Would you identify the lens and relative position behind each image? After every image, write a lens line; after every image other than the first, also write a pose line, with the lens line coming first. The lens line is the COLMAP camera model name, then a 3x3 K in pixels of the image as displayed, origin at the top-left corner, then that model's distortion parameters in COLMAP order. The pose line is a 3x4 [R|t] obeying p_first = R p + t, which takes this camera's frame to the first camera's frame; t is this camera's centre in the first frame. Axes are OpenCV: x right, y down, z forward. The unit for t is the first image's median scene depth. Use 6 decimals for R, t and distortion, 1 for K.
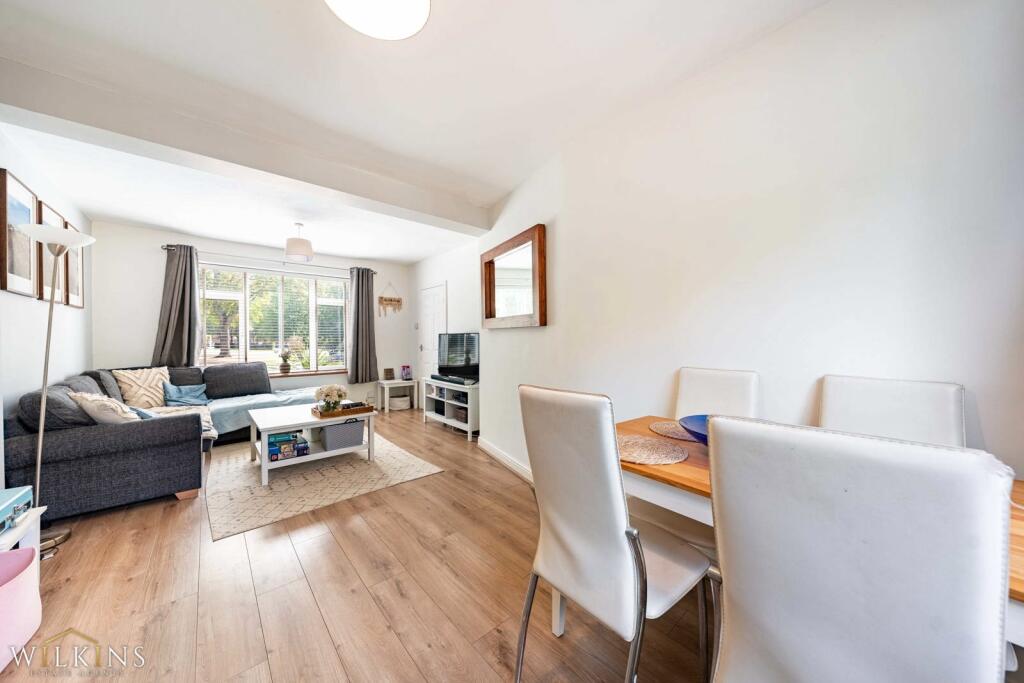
lens RADIAL K [[344.8, 0, 512.0], [0, 344.8, 341.5], [0, 0, 1]] dist [-0.000860, -0.000104]
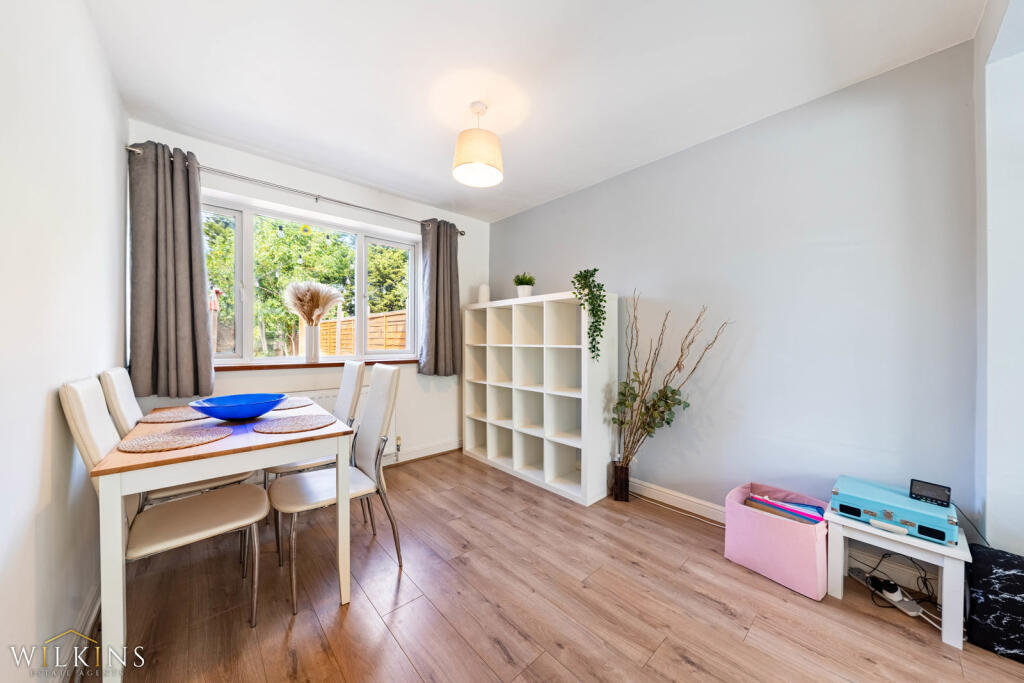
lens RADIAL K [[349.8, 0, 512.0], [0, 349.8, 341.5], [0, 0, 1]] dist [-0.000033, 0.000028]
pose [[-0.999898, -0.002316, -0.014113, -0.129441], [-0.002456, 0.999948, 0.009897, -0.003457], [0.014089, 0.009931, -0.999851, 0.708116]]
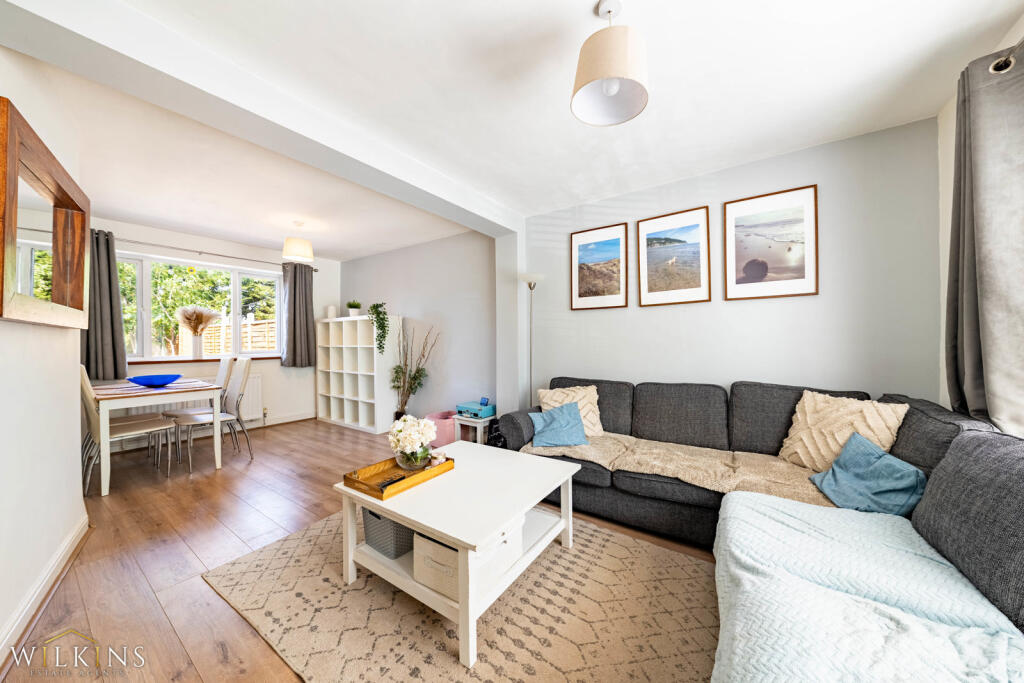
lens RADIAL K [[344.8, 0, 512.0], [0, 344.8, 341.5], [0, 0, 1]] dist [-0.000860, -0.000104]
pose [[-0.971368, 0.008206, -0.237439, -0.418638], [0.006070, 0.999934, 0.009726, -0.011662], [0.237503, 0.008006, -0.971354, 1.244368]]
